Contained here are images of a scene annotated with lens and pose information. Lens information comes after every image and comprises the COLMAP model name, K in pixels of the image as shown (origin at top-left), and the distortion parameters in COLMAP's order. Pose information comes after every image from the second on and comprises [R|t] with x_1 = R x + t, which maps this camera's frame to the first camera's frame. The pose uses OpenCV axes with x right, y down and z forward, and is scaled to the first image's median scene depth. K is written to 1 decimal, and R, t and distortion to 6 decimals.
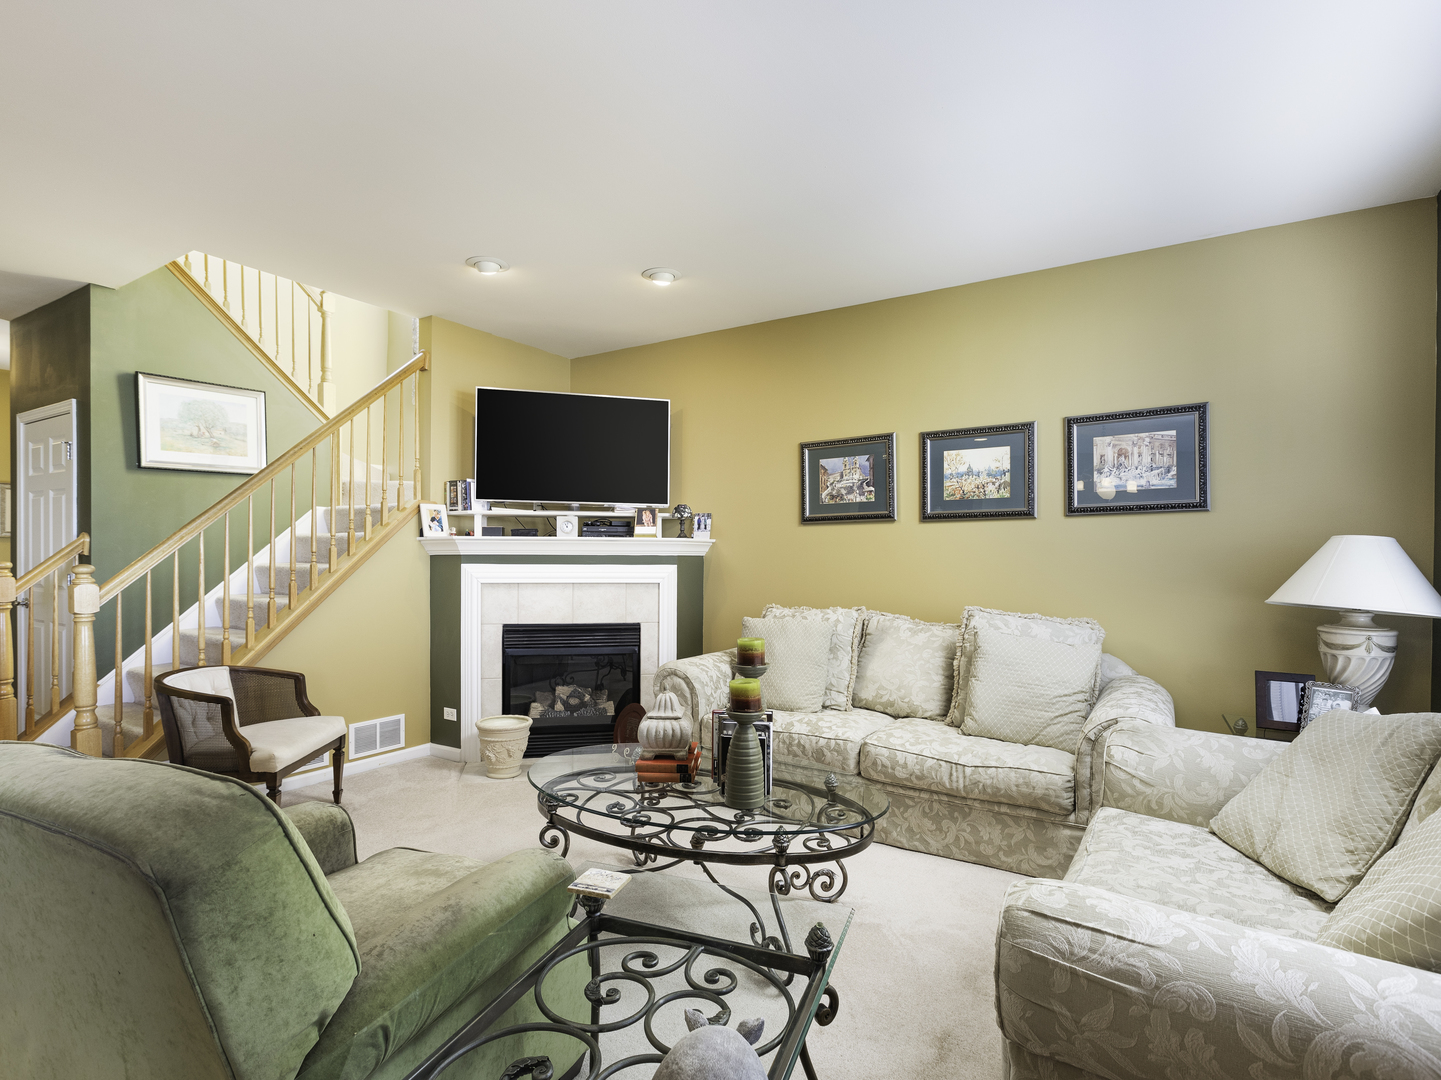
lens RADIAL K [[733.7, 0, 720.5], [0, 733.7, 540.0], [0, 0, 1]] dist [0.001795, 0.000395]
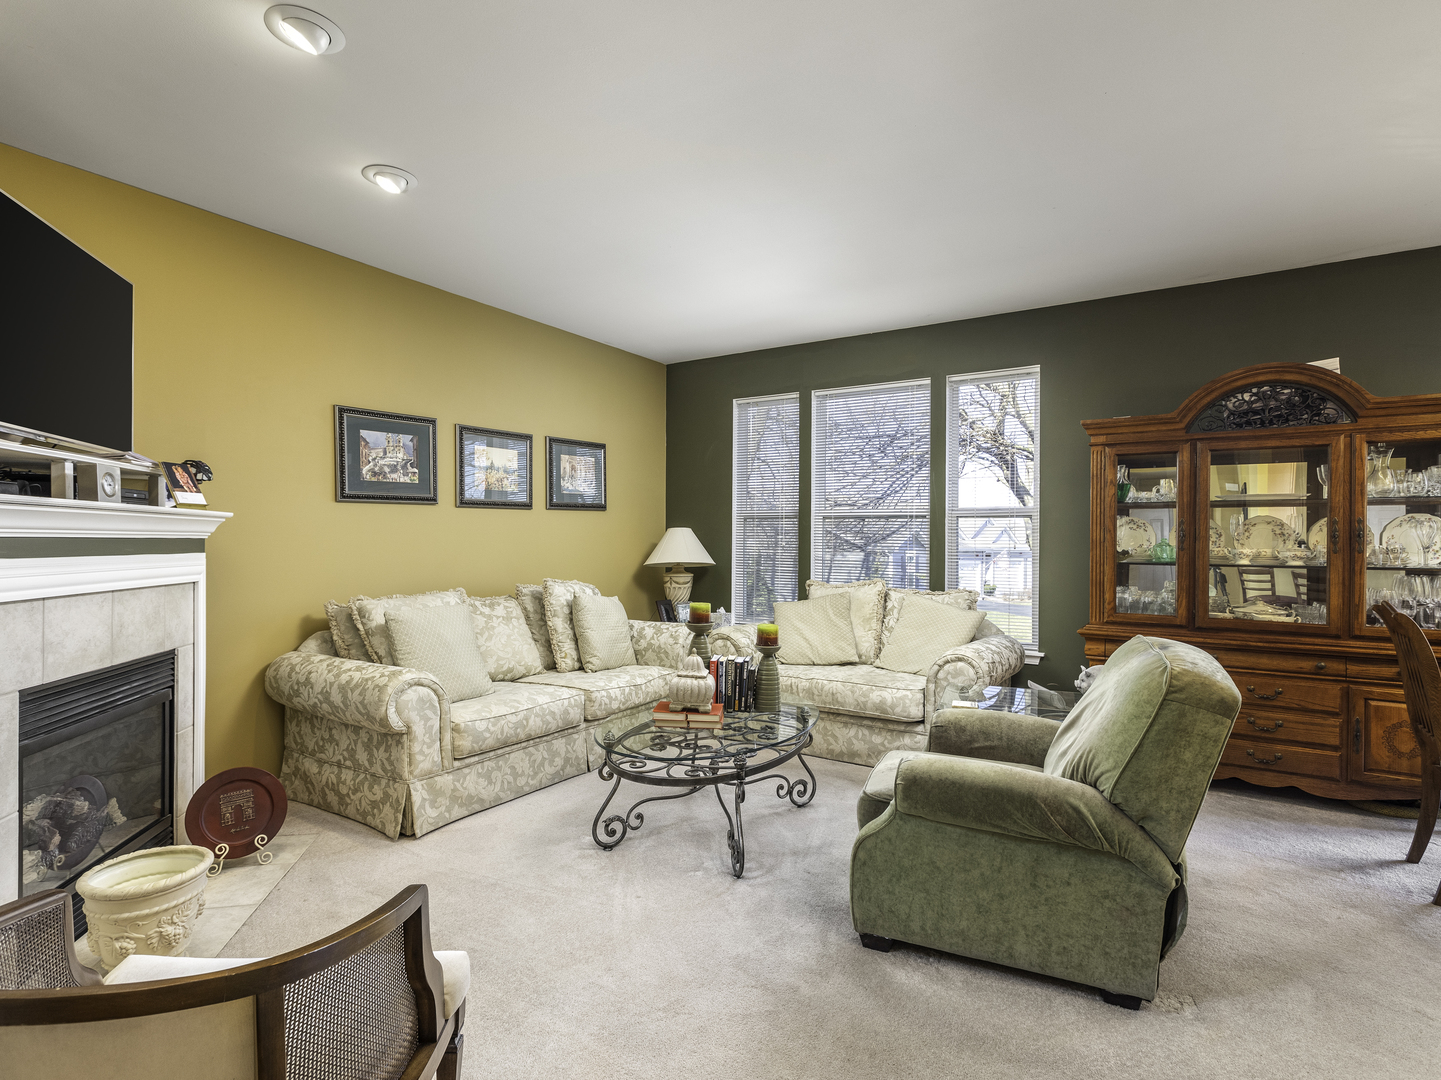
lens RADIAL K [[733.7, 0, 720.5], [0, 733.7, 540.0], [0, 0, 1]] dist [0.001795, 0.000395]
pose [[0.017622, -0.004077, 0.999836, -0.666807], [-0.020189, 0.999786, 0.004433, 0.009216], [-0.999641, -0.020263, 0.017536, 0.497297]]
